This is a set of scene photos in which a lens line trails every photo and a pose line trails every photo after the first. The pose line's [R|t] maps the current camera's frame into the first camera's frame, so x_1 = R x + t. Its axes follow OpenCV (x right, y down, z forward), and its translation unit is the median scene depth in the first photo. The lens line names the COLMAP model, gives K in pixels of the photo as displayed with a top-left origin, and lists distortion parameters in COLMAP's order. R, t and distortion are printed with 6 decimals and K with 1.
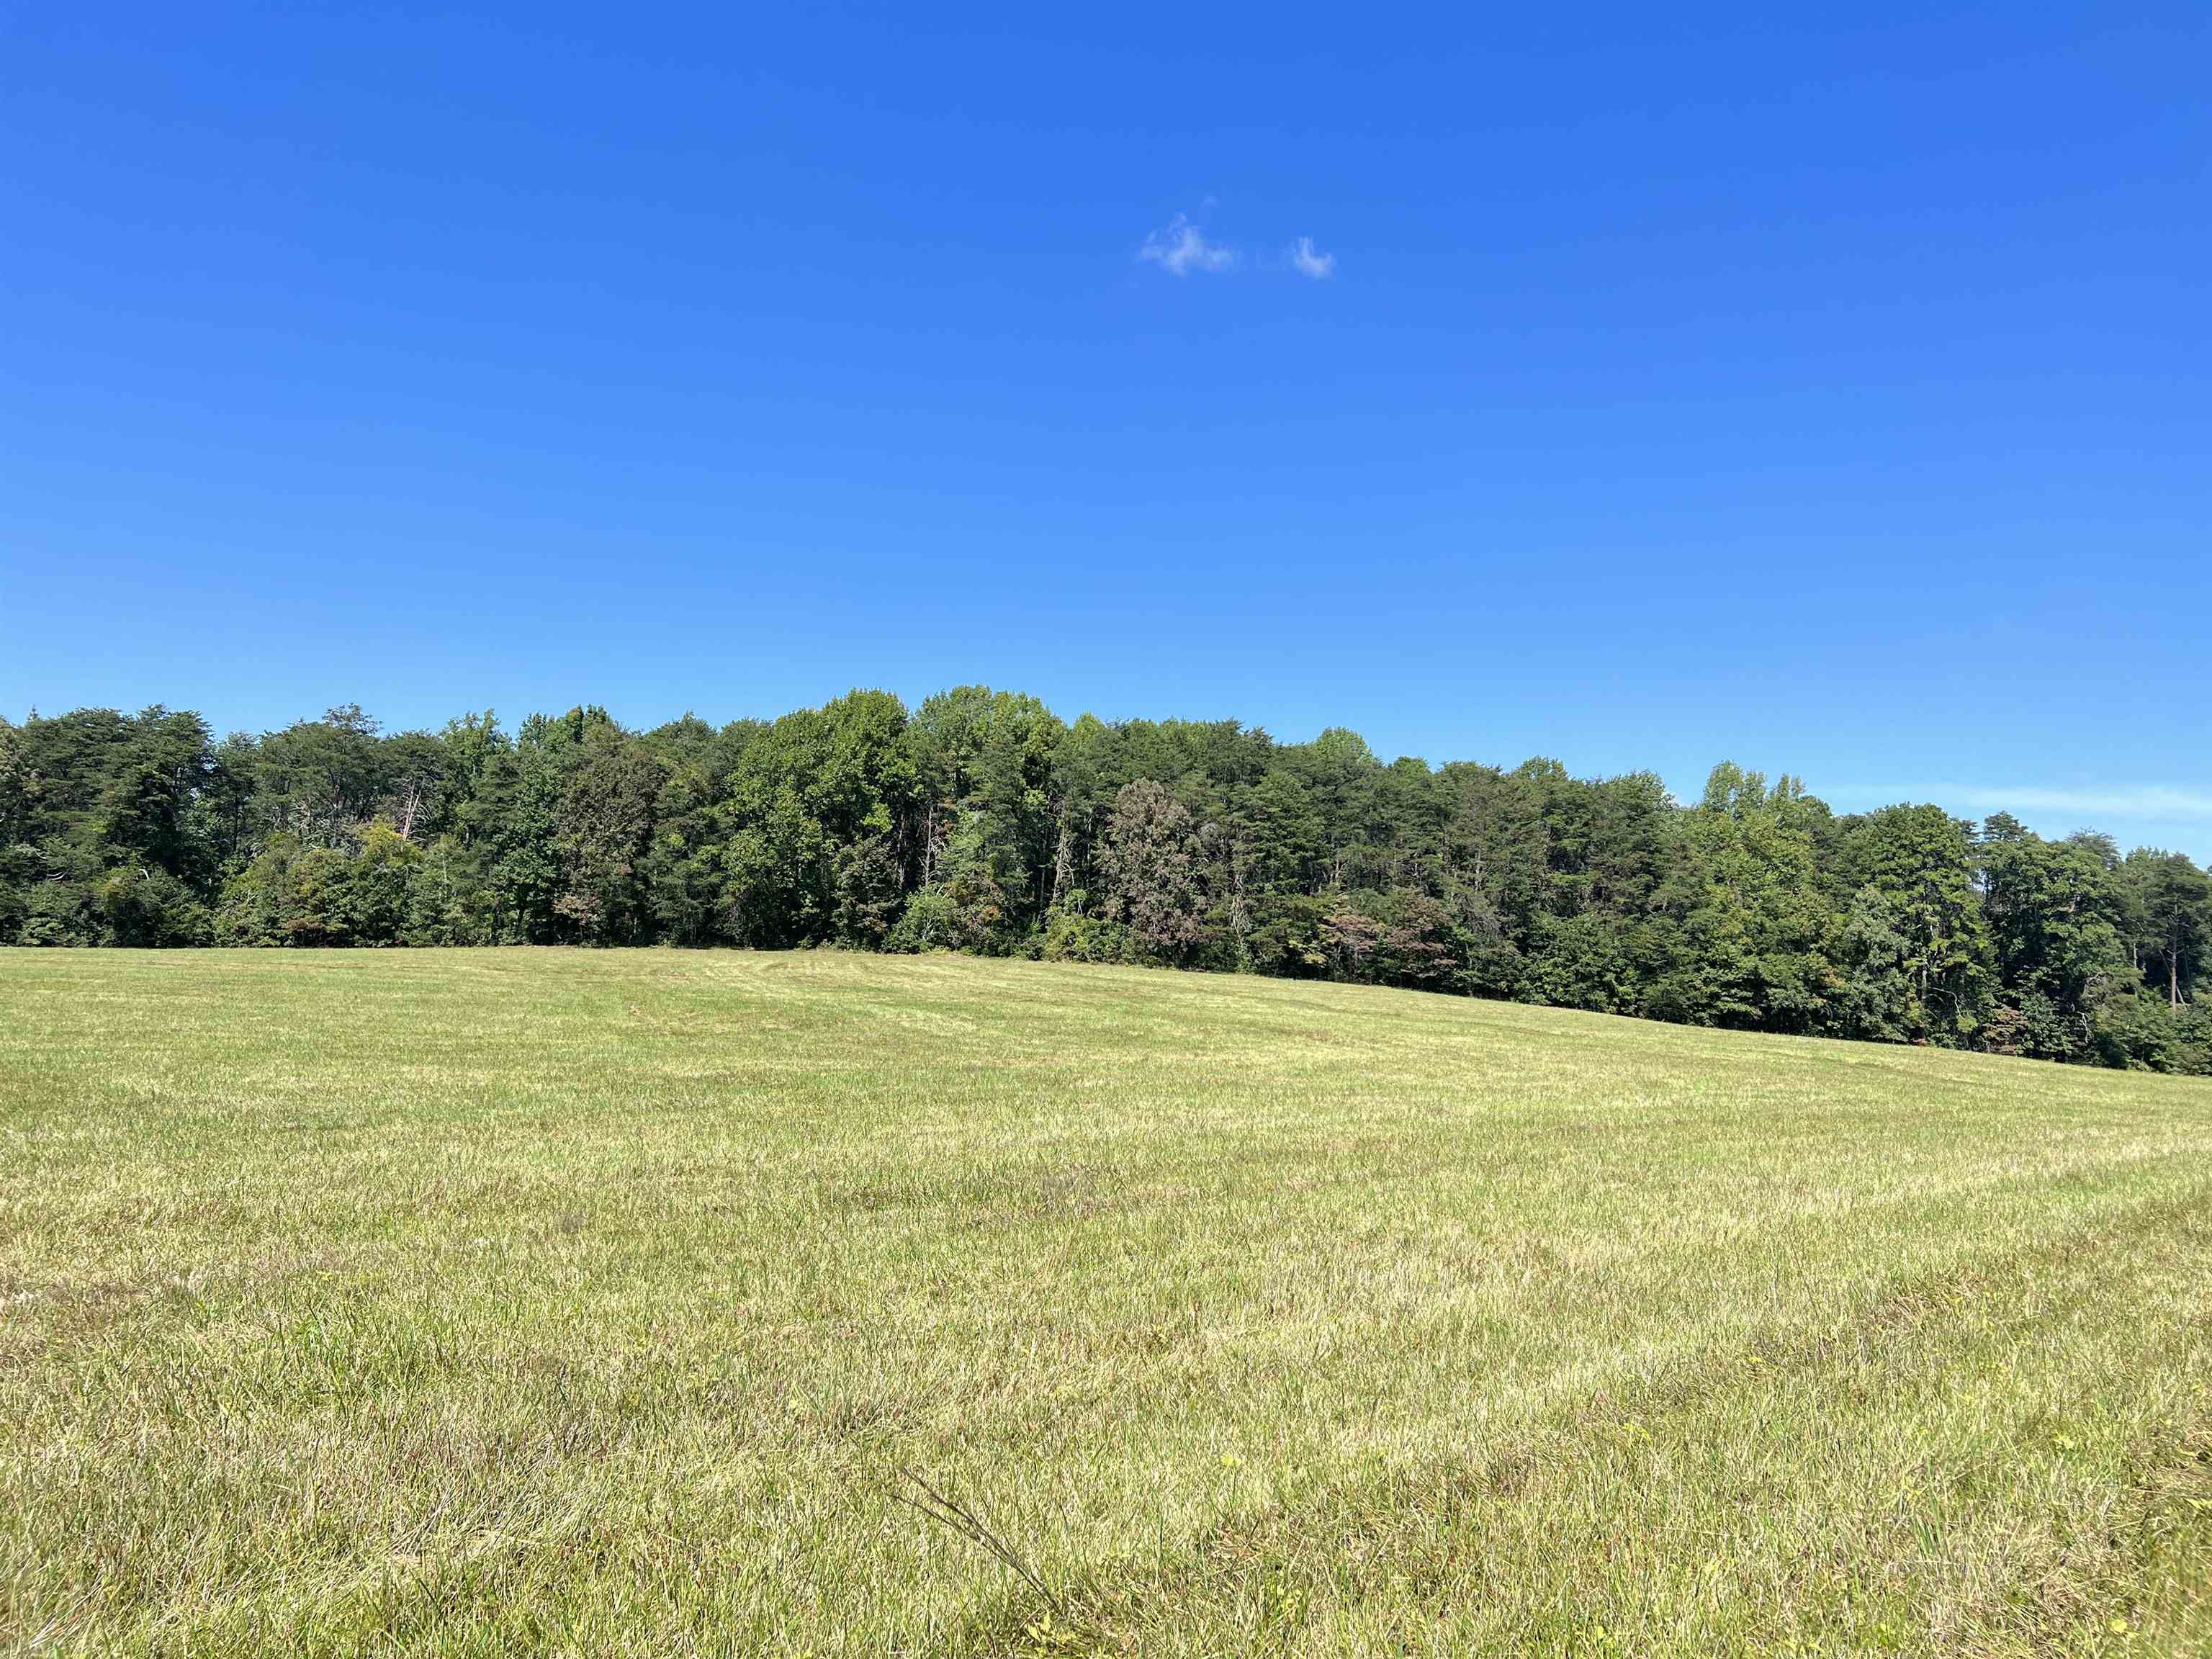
lens RADIAL K [[1641.3, 0, 1106.0], [0, 1641.3, 829.5], [0, 0, 1]] dist [0.033934, -0.035916]
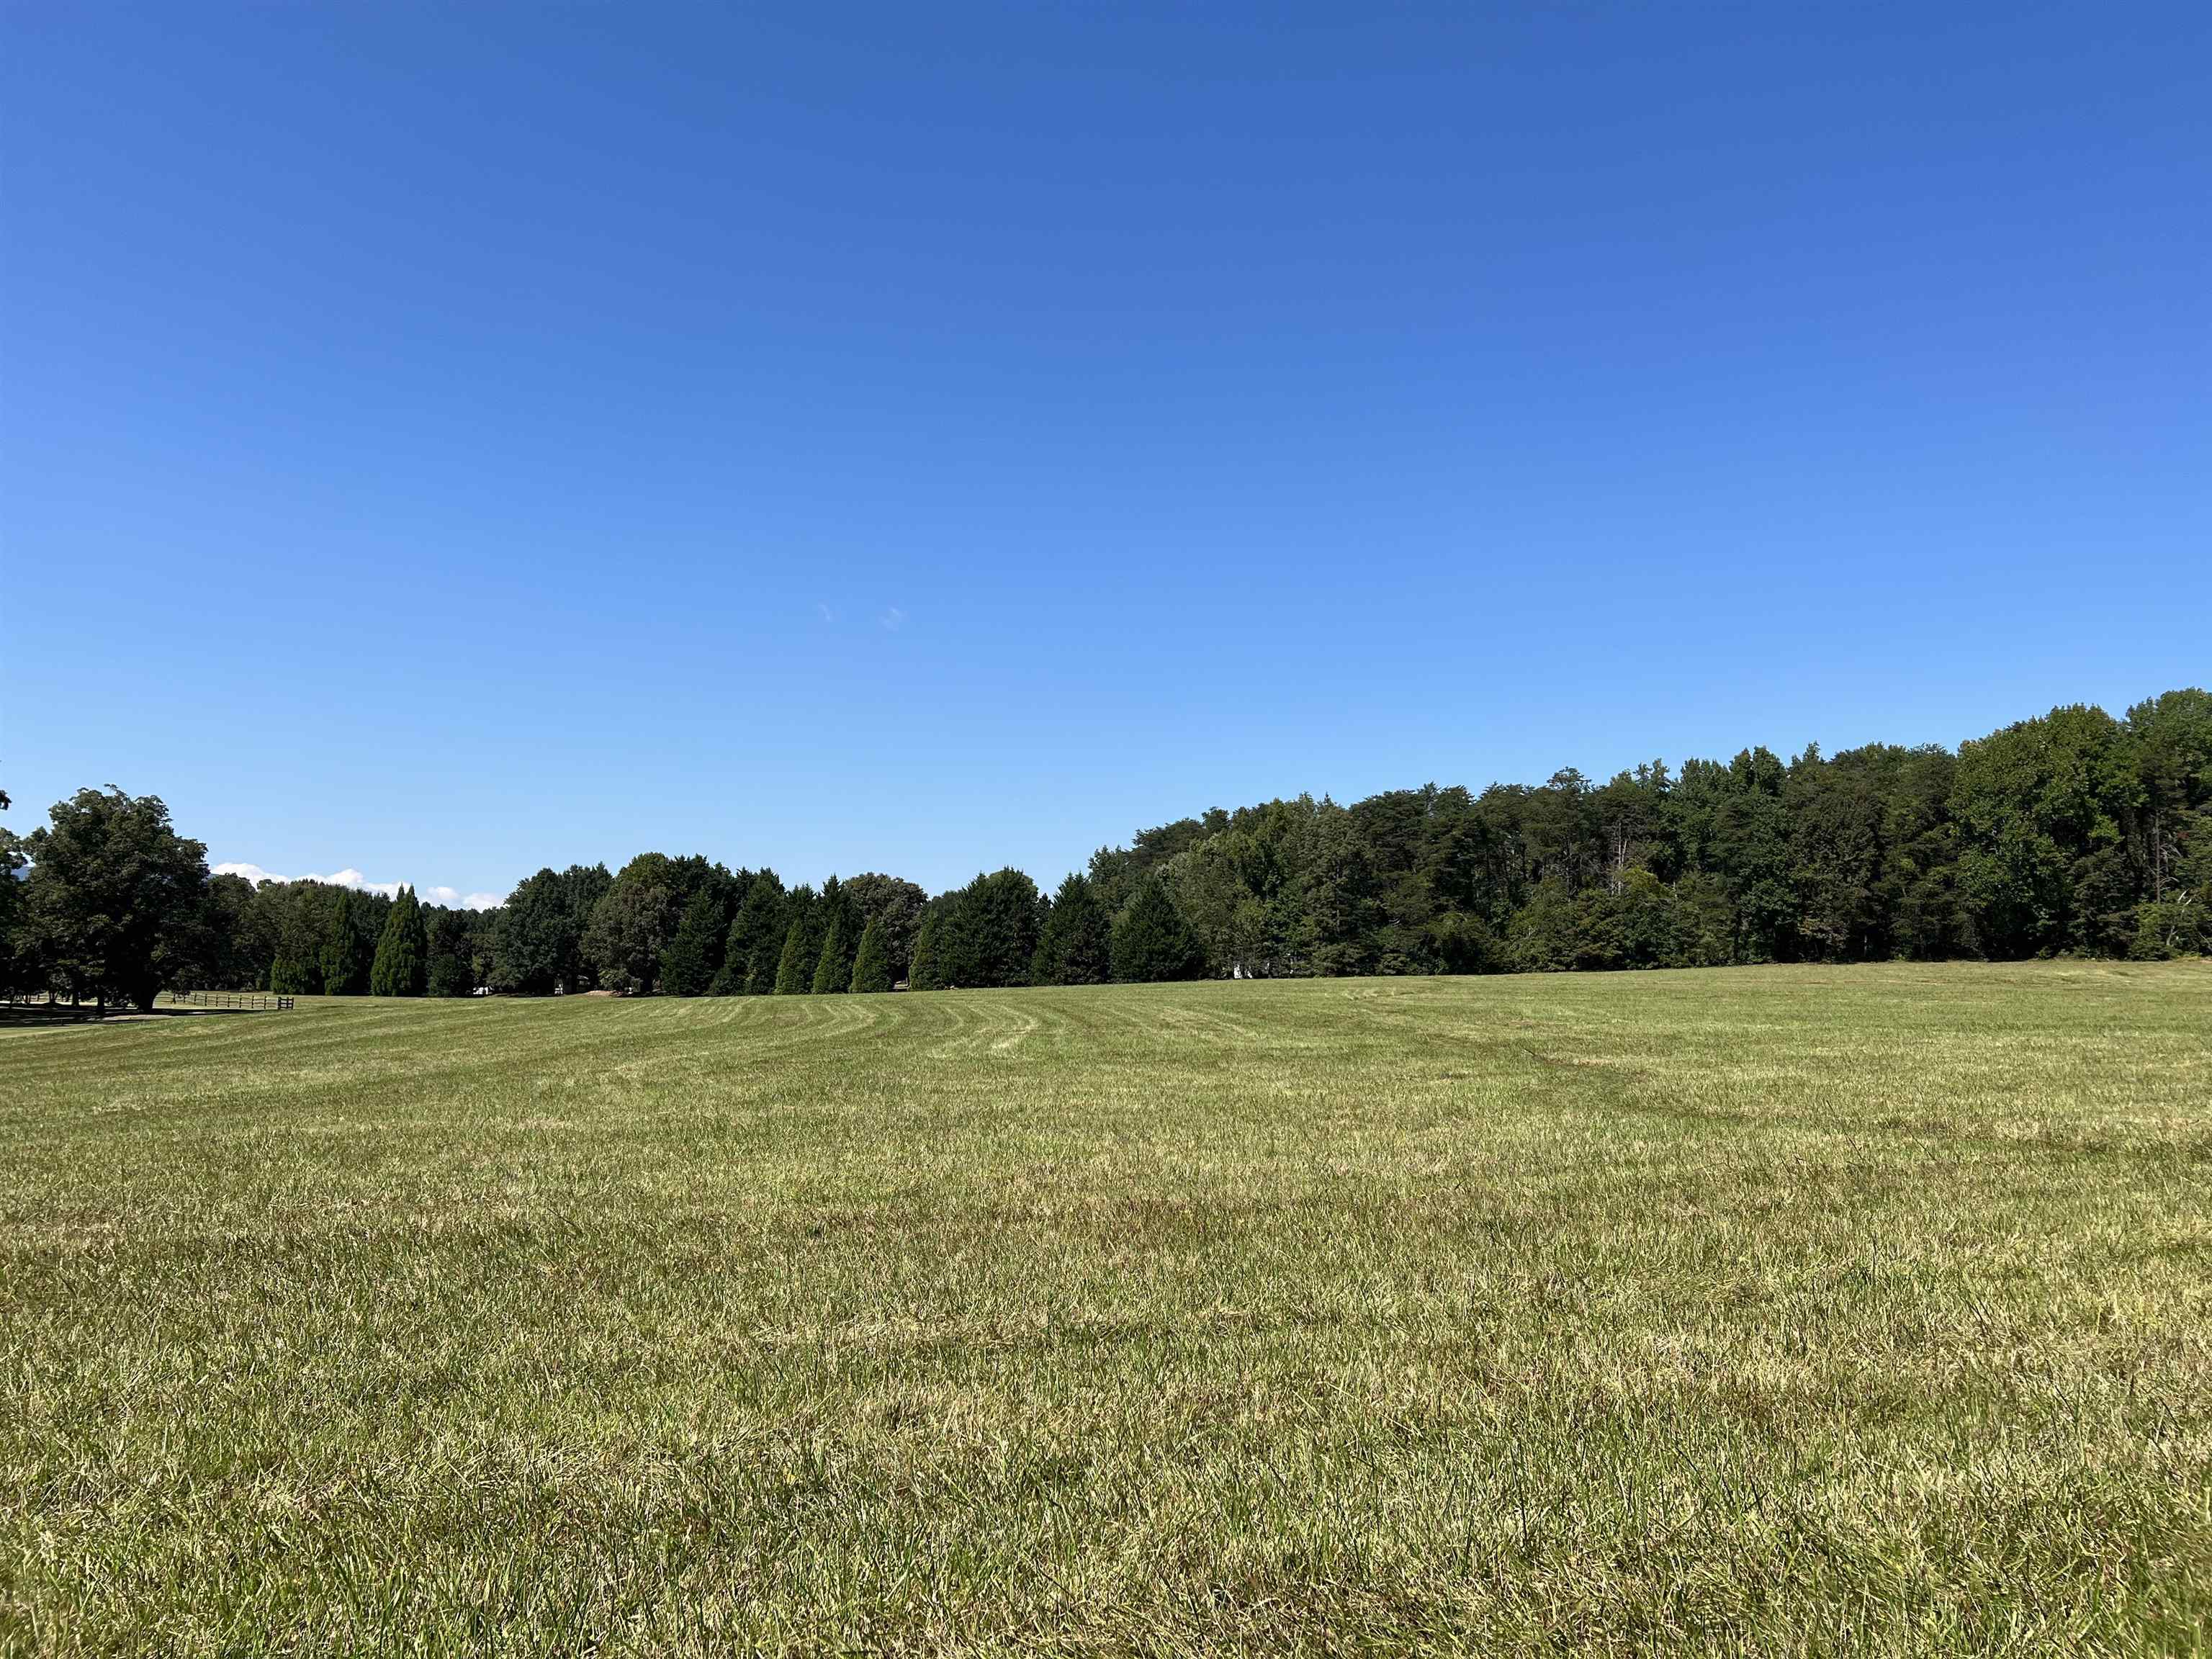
lens RADIAL K [[1641.3, 0, 1106.0], [0, 1641.3, 829.5], [0, 0, 1]] dist [0.033934, -0.035916]
pose [[0.864761, -0.075470, -0.496480, -0.179047], [0.068146, 0.997133, -0.032879, -0.017075], [0.497538, -0.005401, 0.867425, -0.233377]]
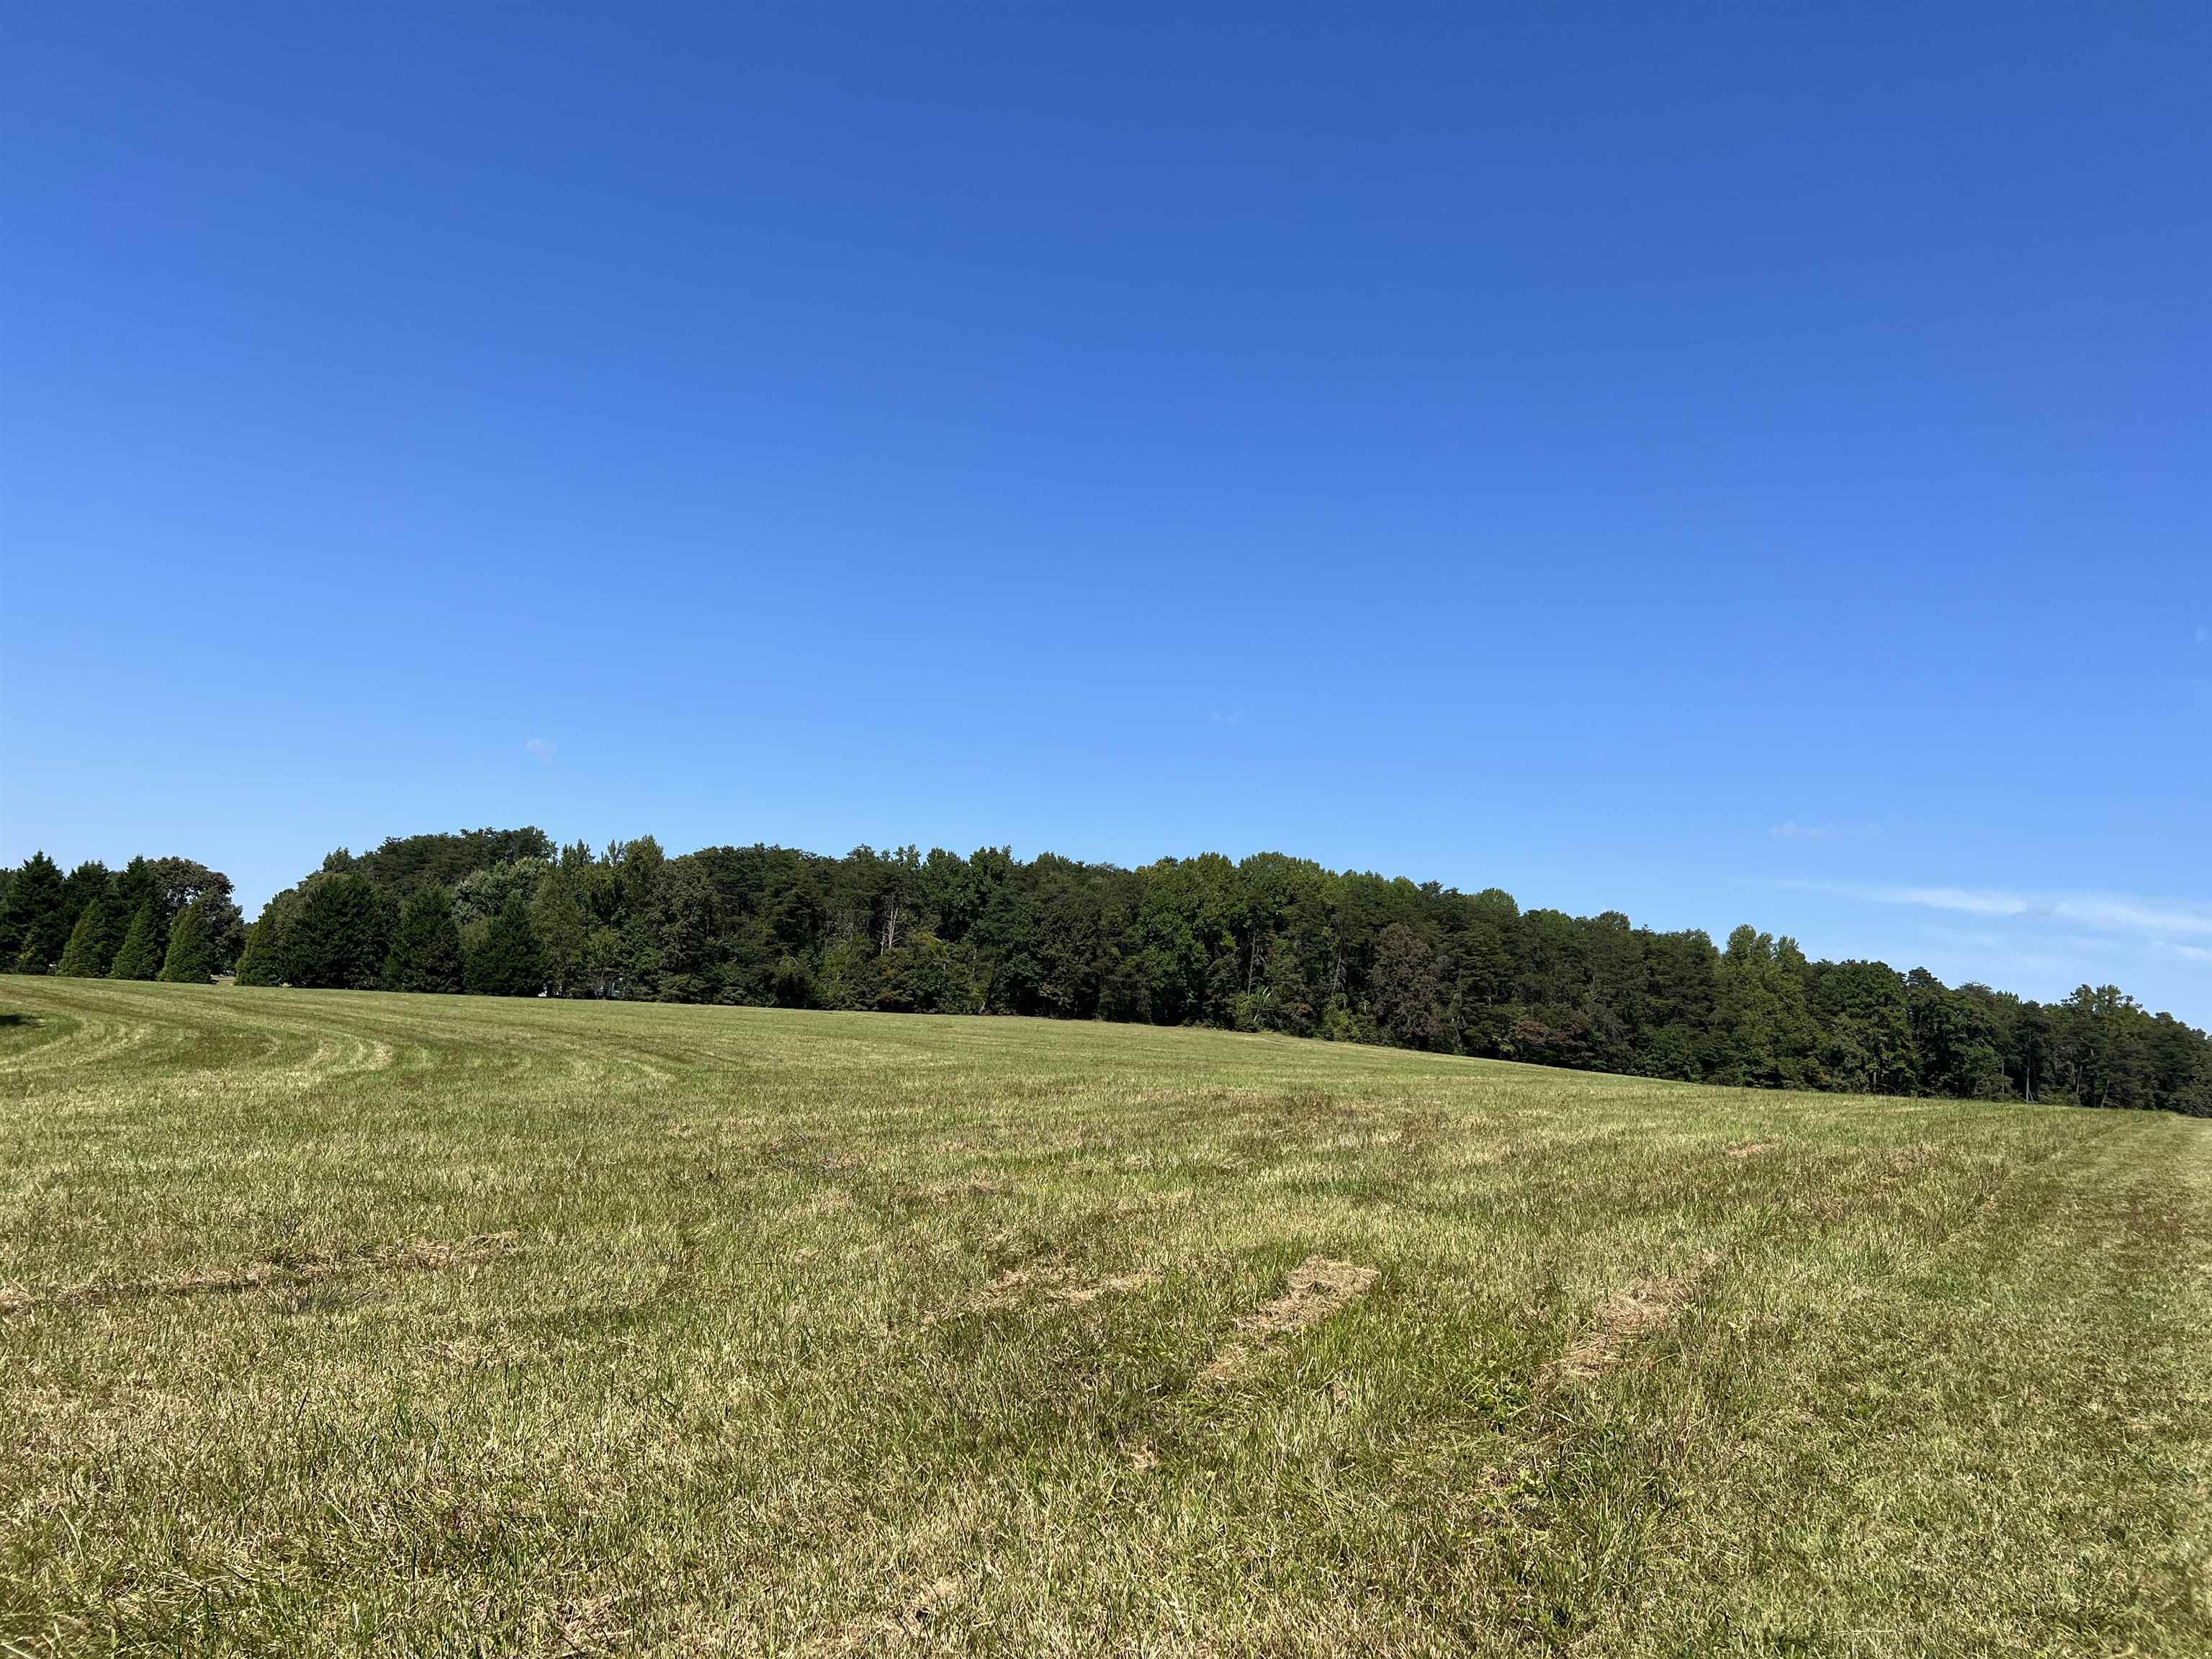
lens RADIAL K [[1700.3, 0, 1106.5], [0, 1700.3, 798.3], [0, 0, 1]] dist [0.114952, -0.211178]
pose [[0.993300, 0.055791, 0.101209, -0.450098], [-0.050090, 0.997058, -0.058026, -0.045102], [-0.104148, 0.052568, 0.993172, -0.609247]]
